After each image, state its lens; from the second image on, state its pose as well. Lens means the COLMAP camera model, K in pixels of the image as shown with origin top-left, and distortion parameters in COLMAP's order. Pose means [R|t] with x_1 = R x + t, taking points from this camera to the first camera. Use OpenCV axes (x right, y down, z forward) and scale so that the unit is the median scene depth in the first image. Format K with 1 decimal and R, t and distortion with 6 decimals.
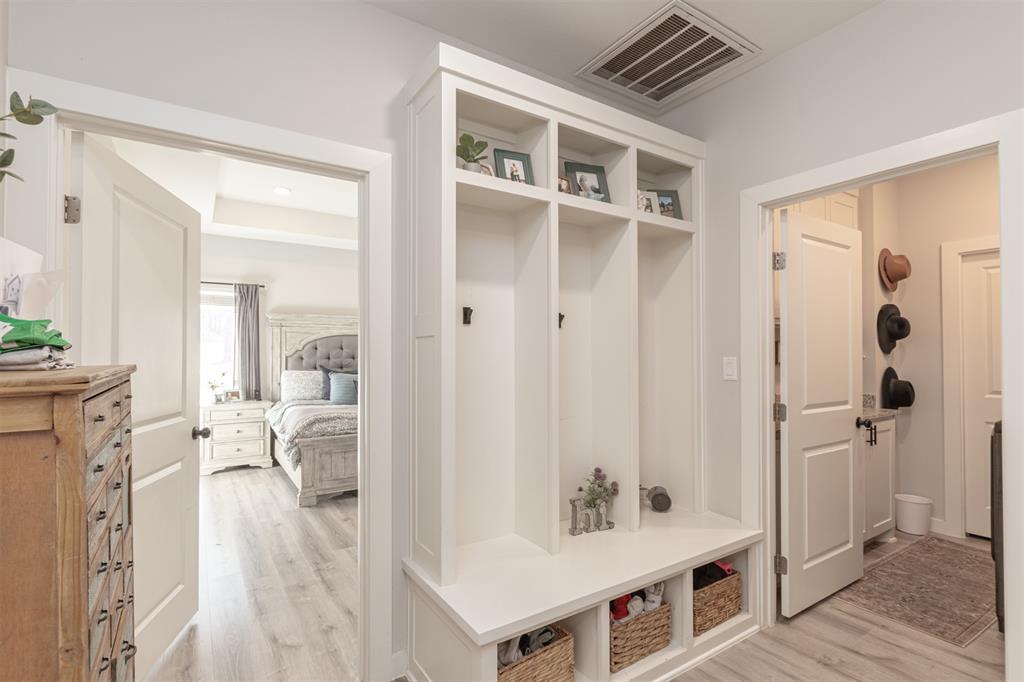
lens RADIAL K [[491.5, 0, 514.7], [0, 491.5, 348.5], [0, 0, 1]] dist [0.004873, -0.003434]
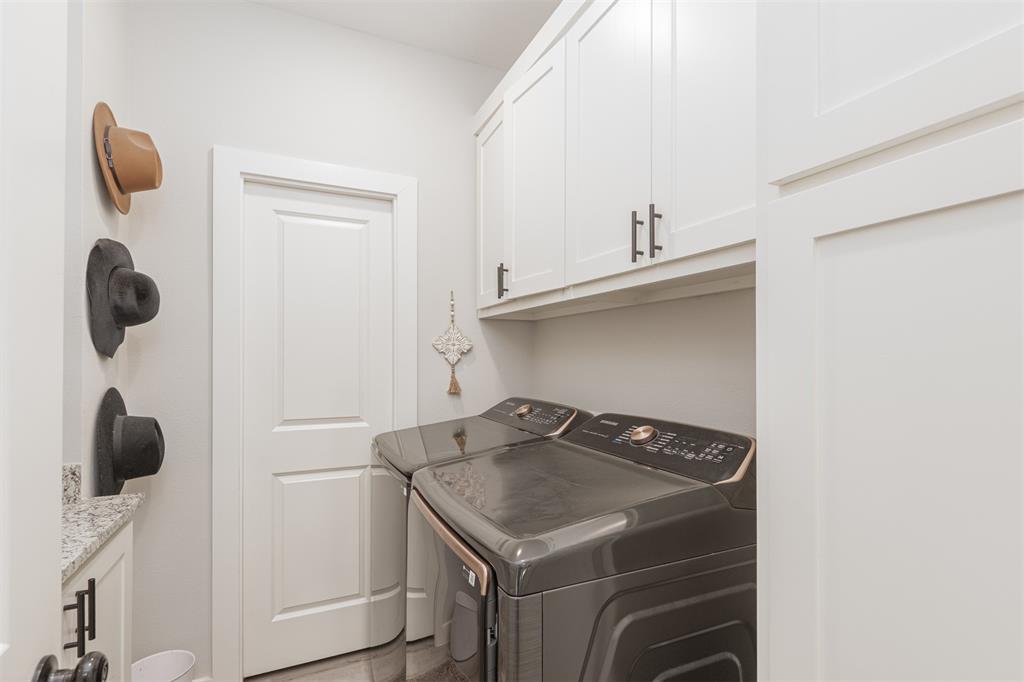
lens RADIAL K [[491.5, 0, 515.0], [0, 491.5, 352.0], [0, 0, 1]] dist [0.004873, -0.003434]
pose [[0.151508, 0.013590, 0.988363, 0.398302], [-0.007661, 0.999892, -0.012574, 0.009018], [-0.988426, -0.005666, 0.151596, 0.597097]]
